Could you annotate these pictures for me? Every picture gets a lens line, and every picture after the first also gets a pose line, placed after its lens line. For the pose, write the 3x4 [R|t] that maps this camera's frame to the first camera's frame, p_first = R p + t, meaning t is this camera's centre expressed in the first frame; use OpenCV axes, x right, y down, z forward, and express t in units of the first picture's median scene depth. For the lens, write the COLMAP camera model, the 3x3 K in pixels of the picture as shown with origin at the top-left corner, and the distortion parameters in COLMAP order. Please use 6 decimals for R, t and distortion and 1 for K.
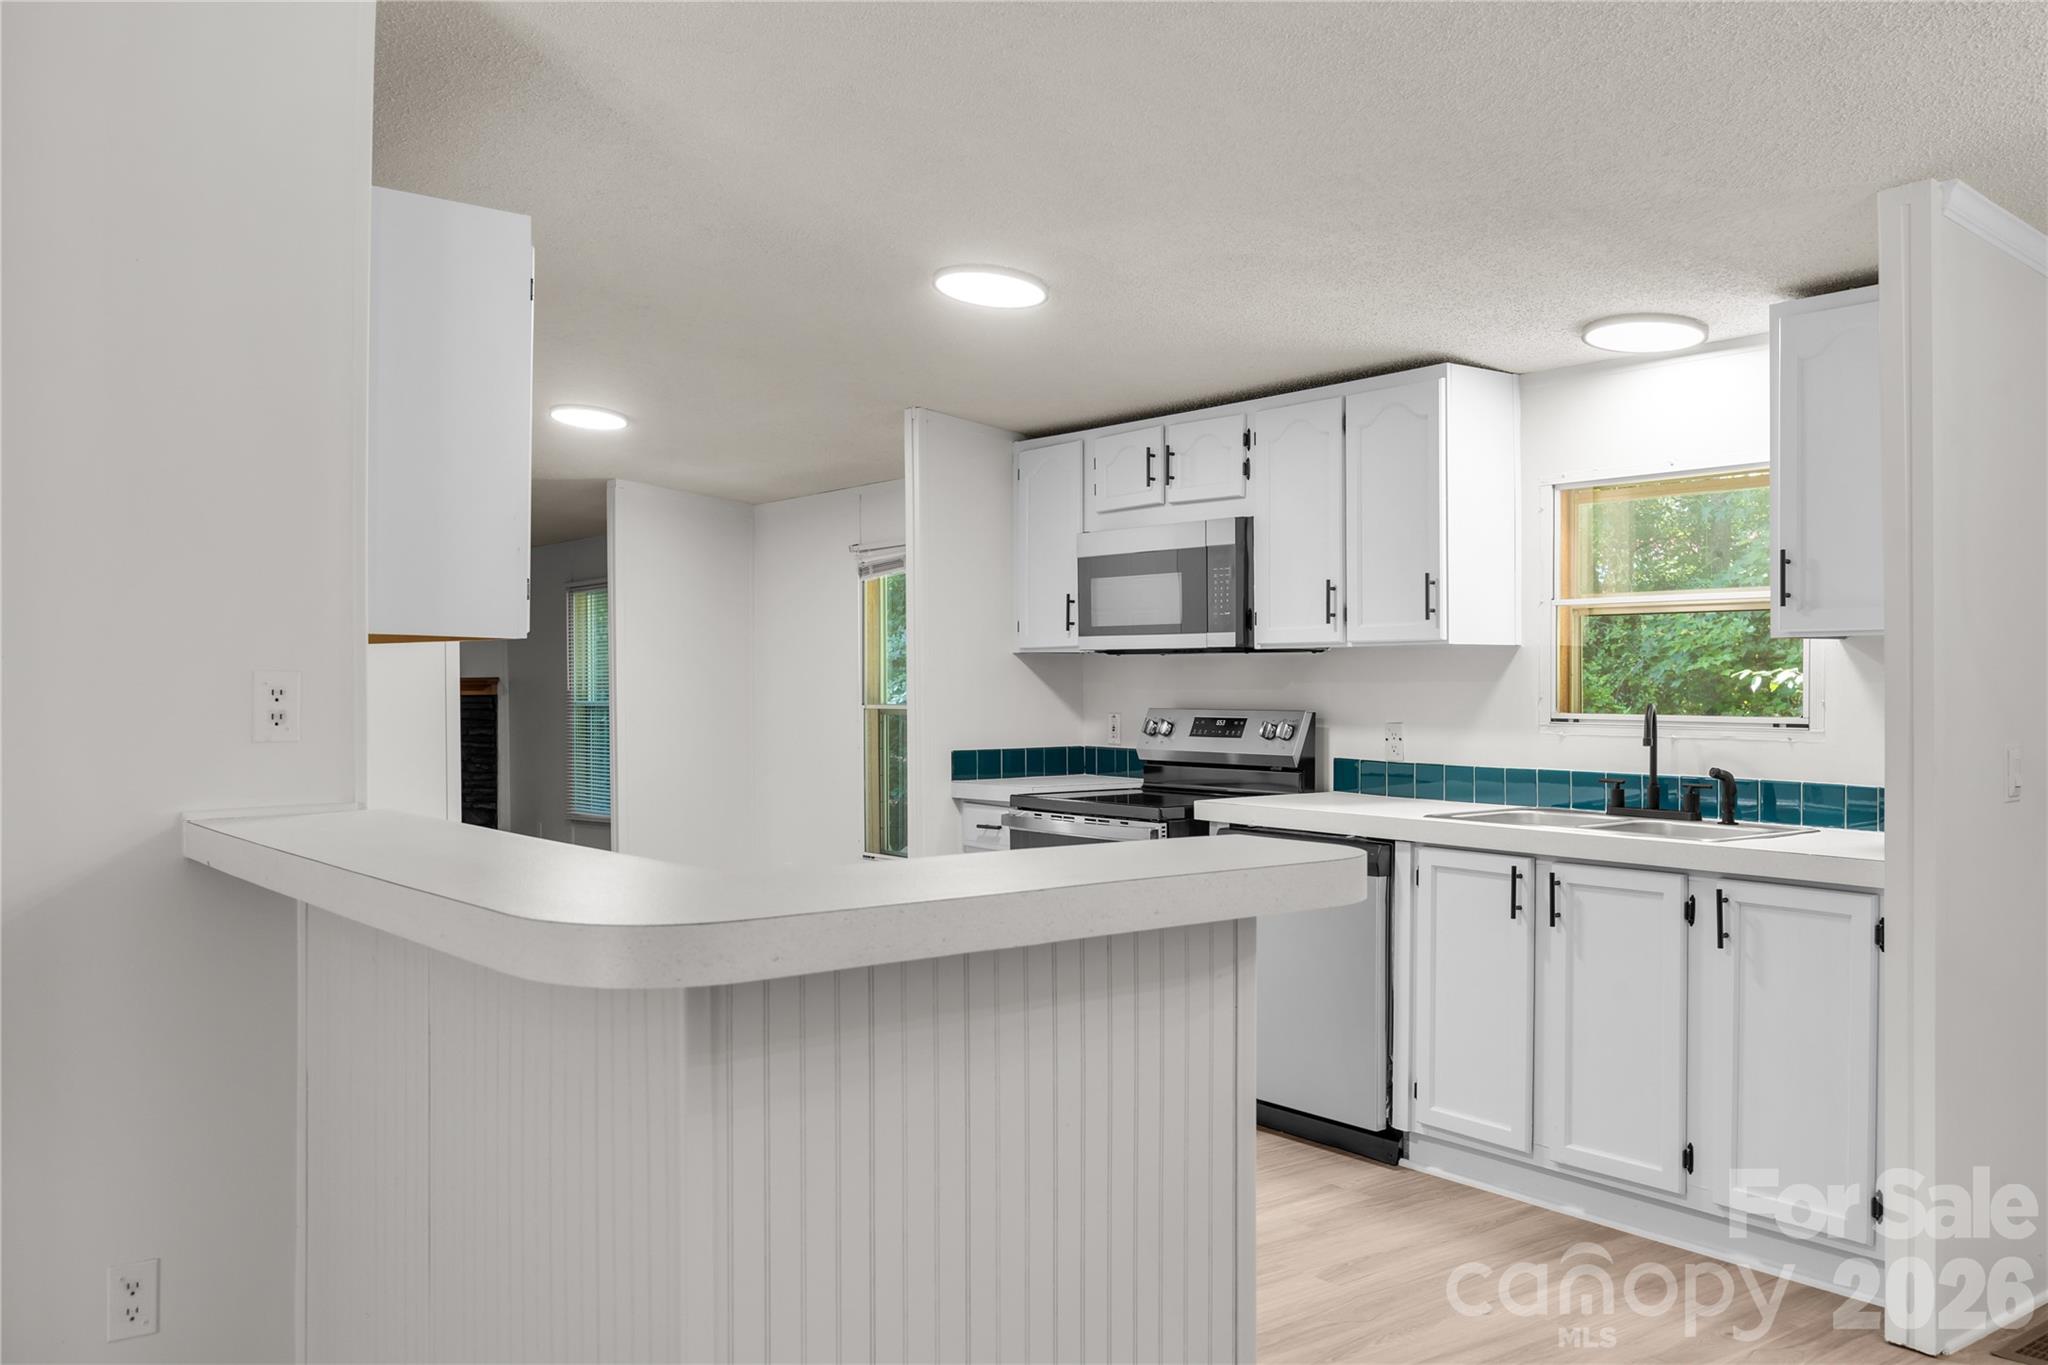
lens RADIAL K [[1709.0, 0, 973.3], [0, 1709.0, 694.0], [0, 0, 1]] dist [-0.029285, 0.031268]
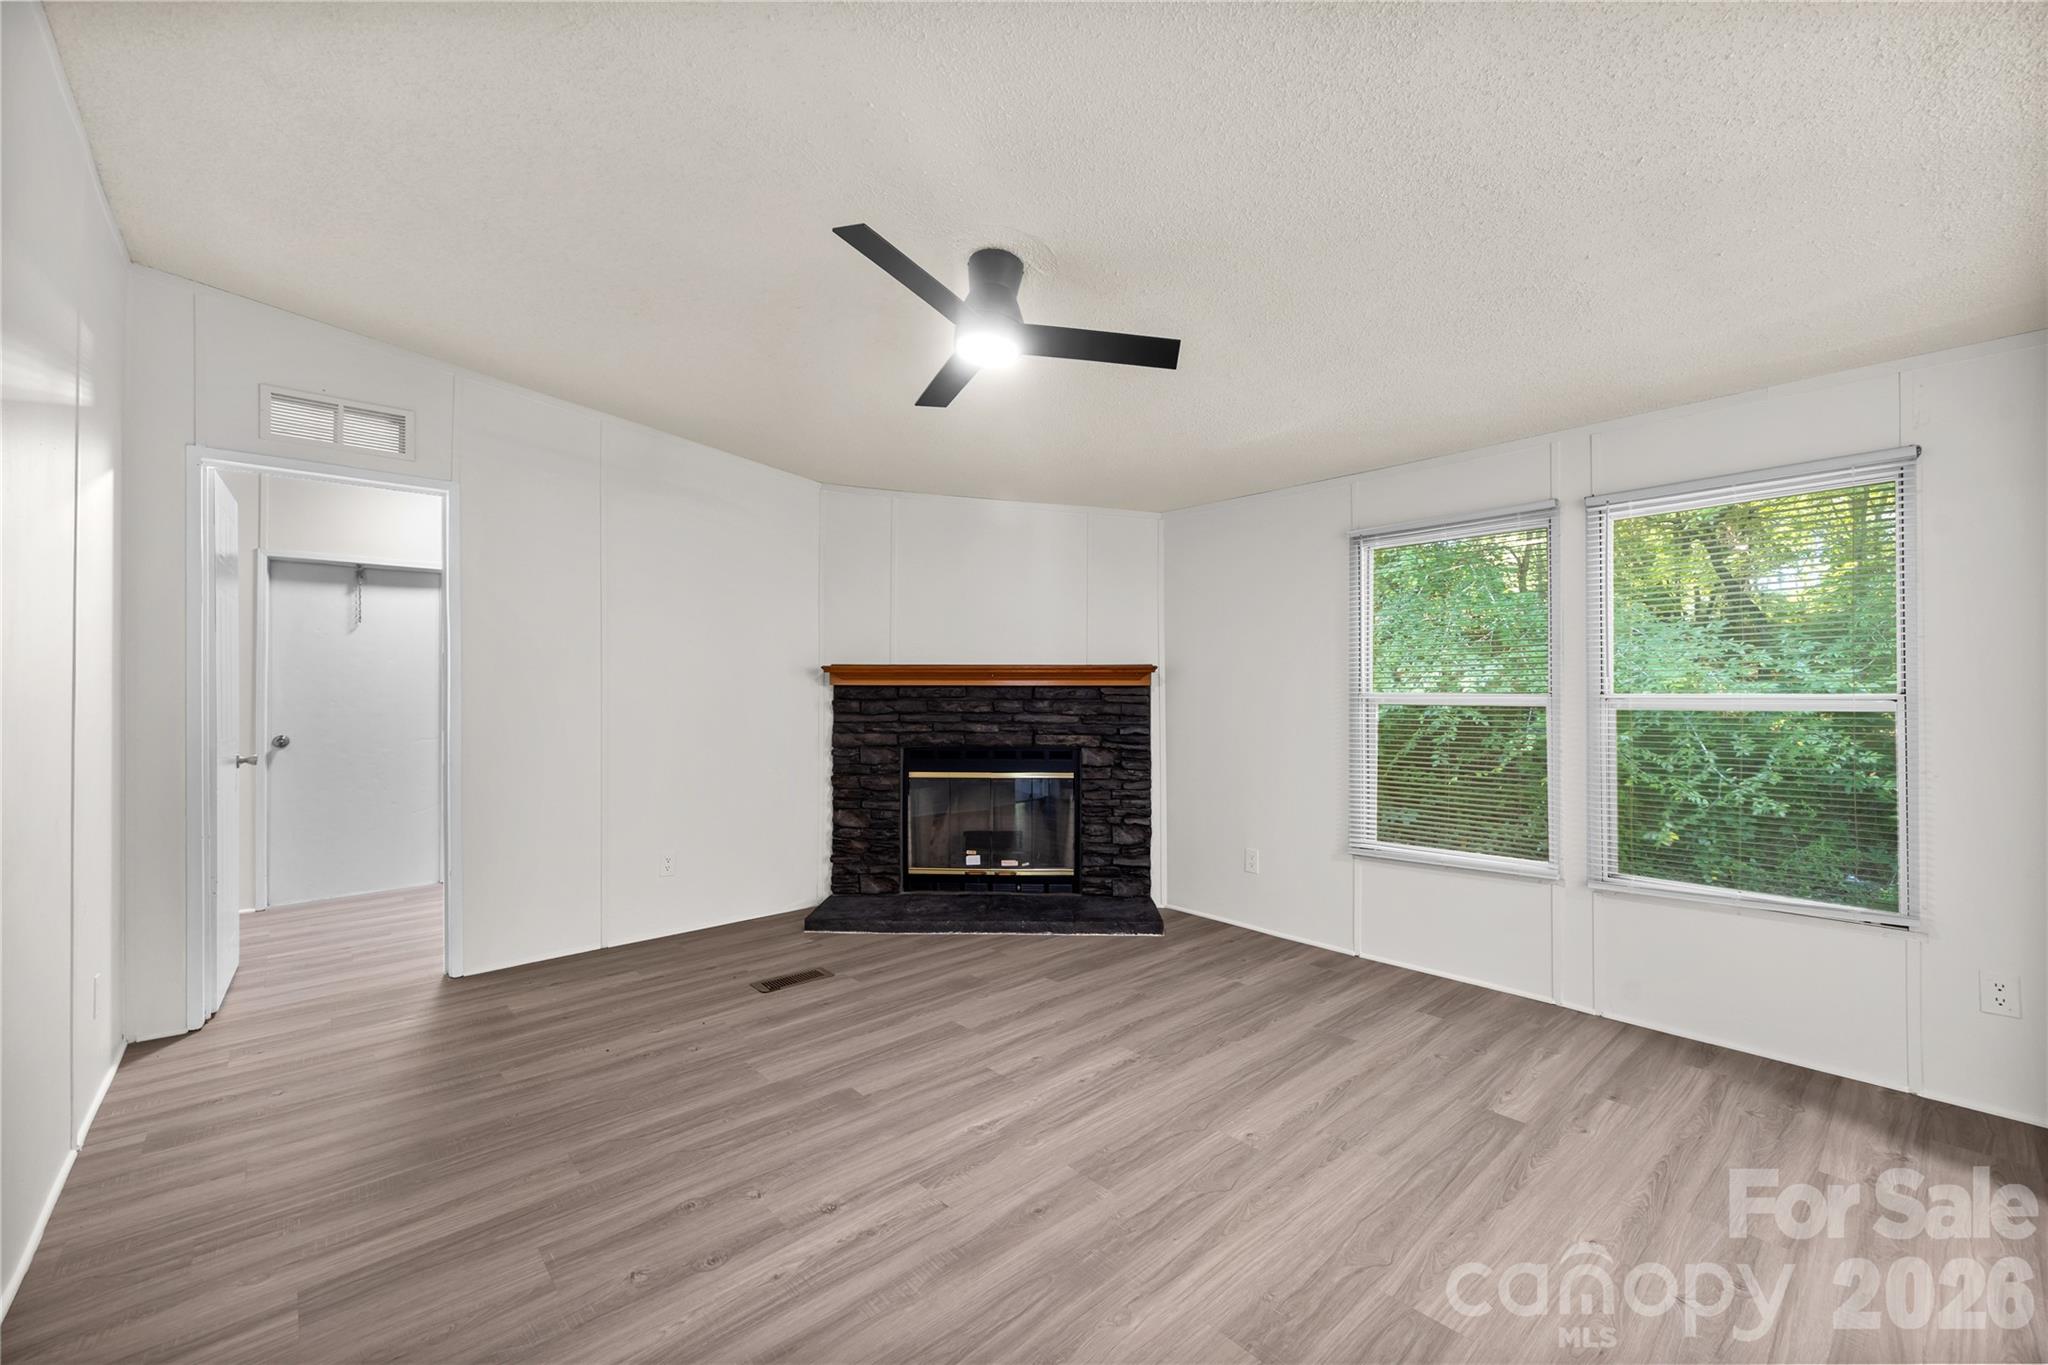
lens RADIAL K [[810.8, 0, 989.6], [0, 810.8, 686.2], [0, 0, 1]] dist [0.000876, -0.000153]
pose [[0.996562, 0.003082, 0.082790, -0.965247], [-0.001951, 0.999904, -0.013738, 0.015842], [-0.082824, 0.013530, 0.996472, 1.537174]]
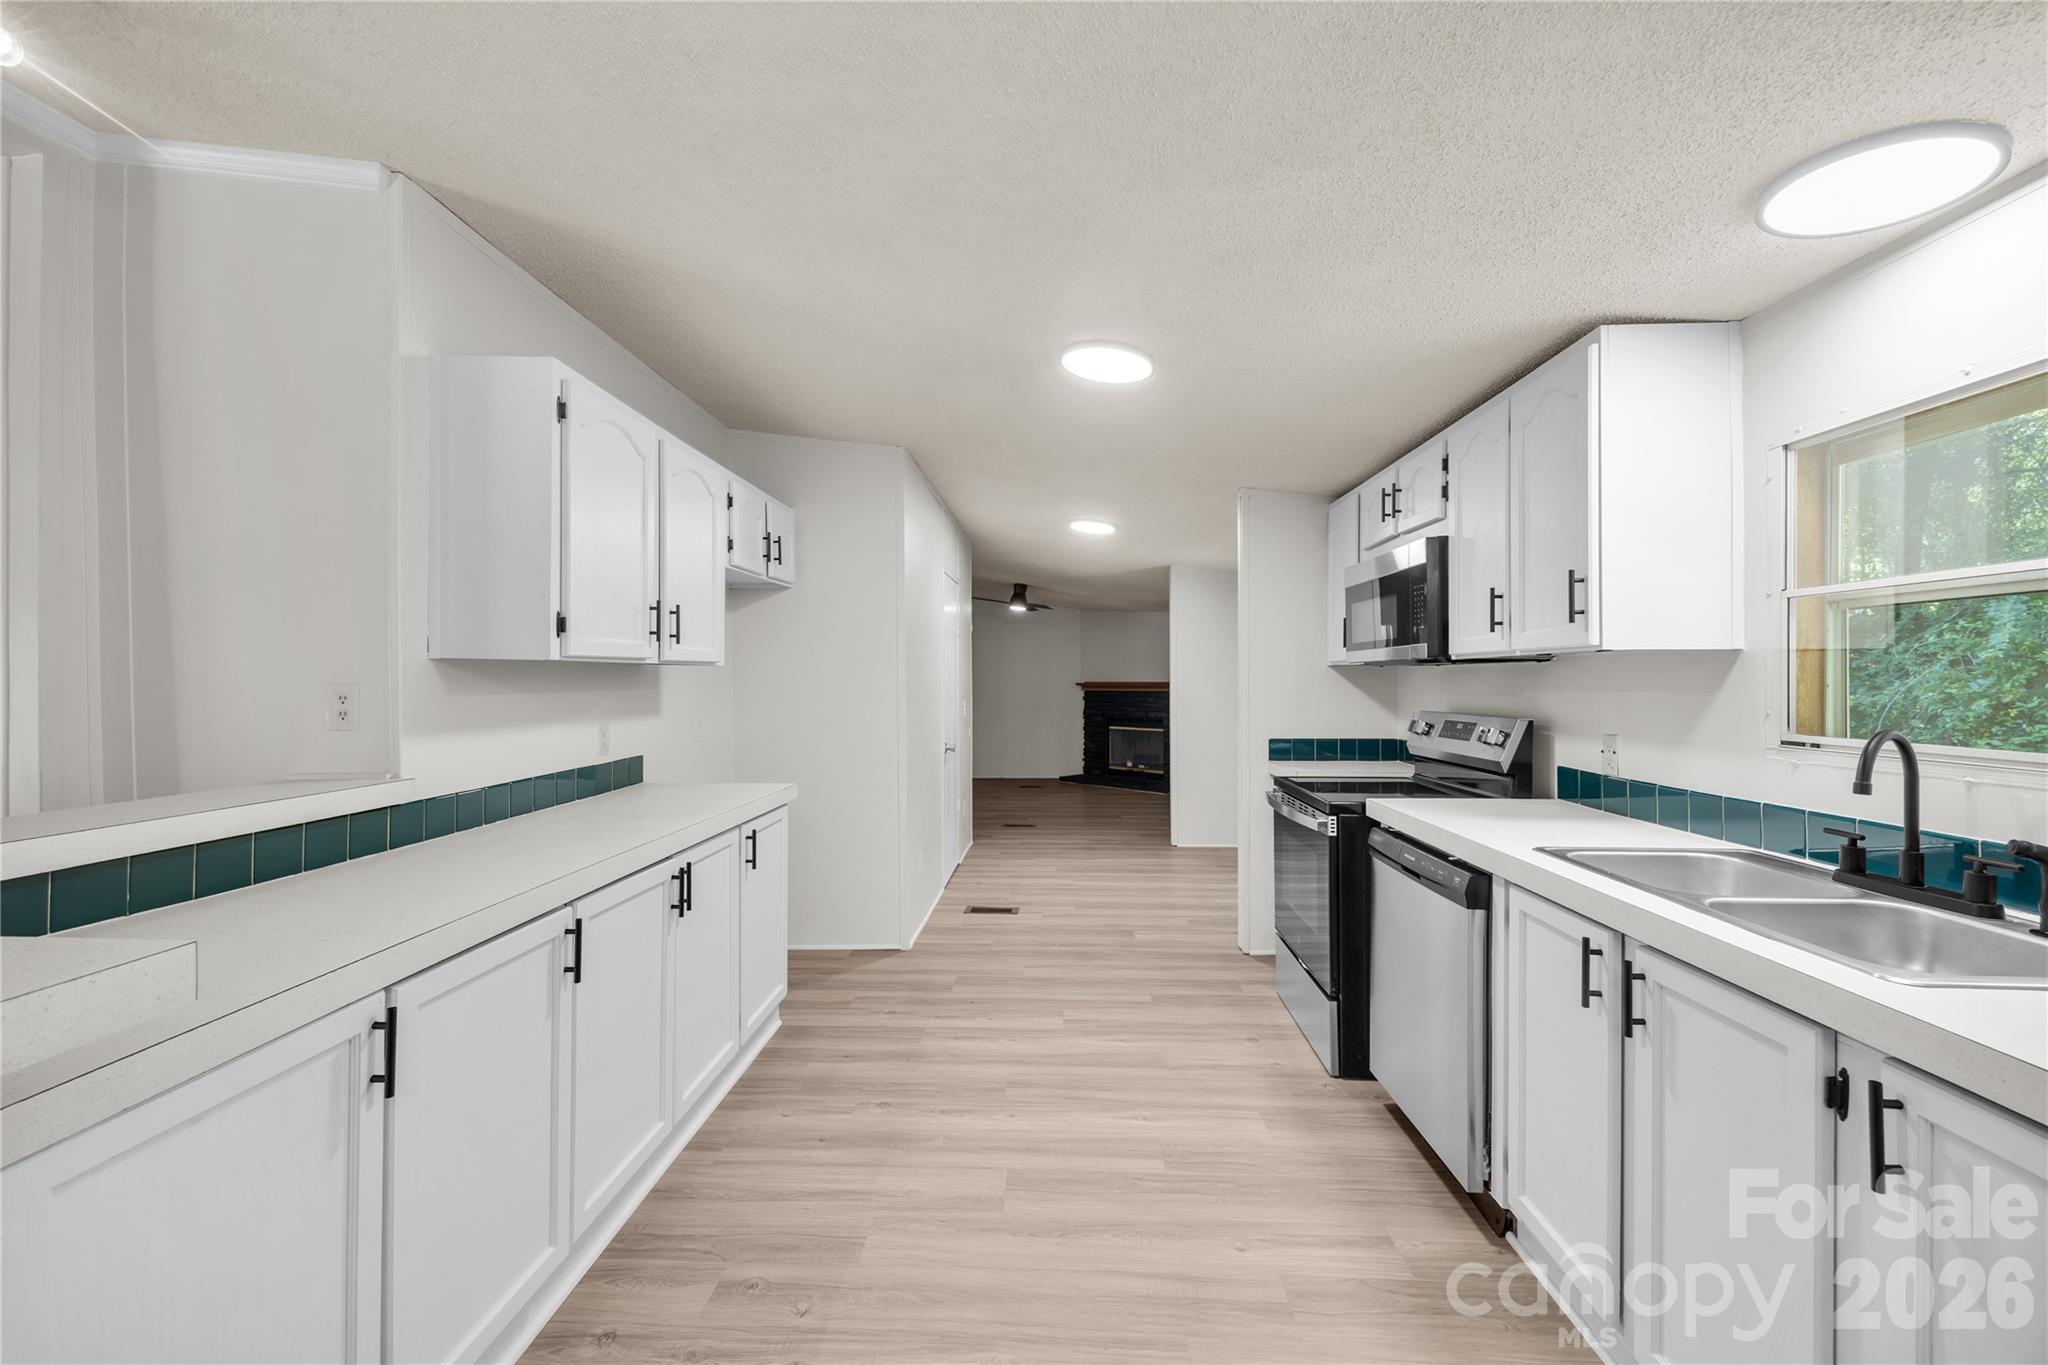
lens RADIAL K [[810.8, 0, 1007.7], [0, 810.8, 680.2], [0, 0, 1]] dist [0.000876, -0.000153]
pose [[0.770519, -0.000487, -0.637417, 0.308835], [-0.005587, 0.999956, -0.007517, -0.008918], [0.637393, 0.009353, 0.770482, 0.490151]]
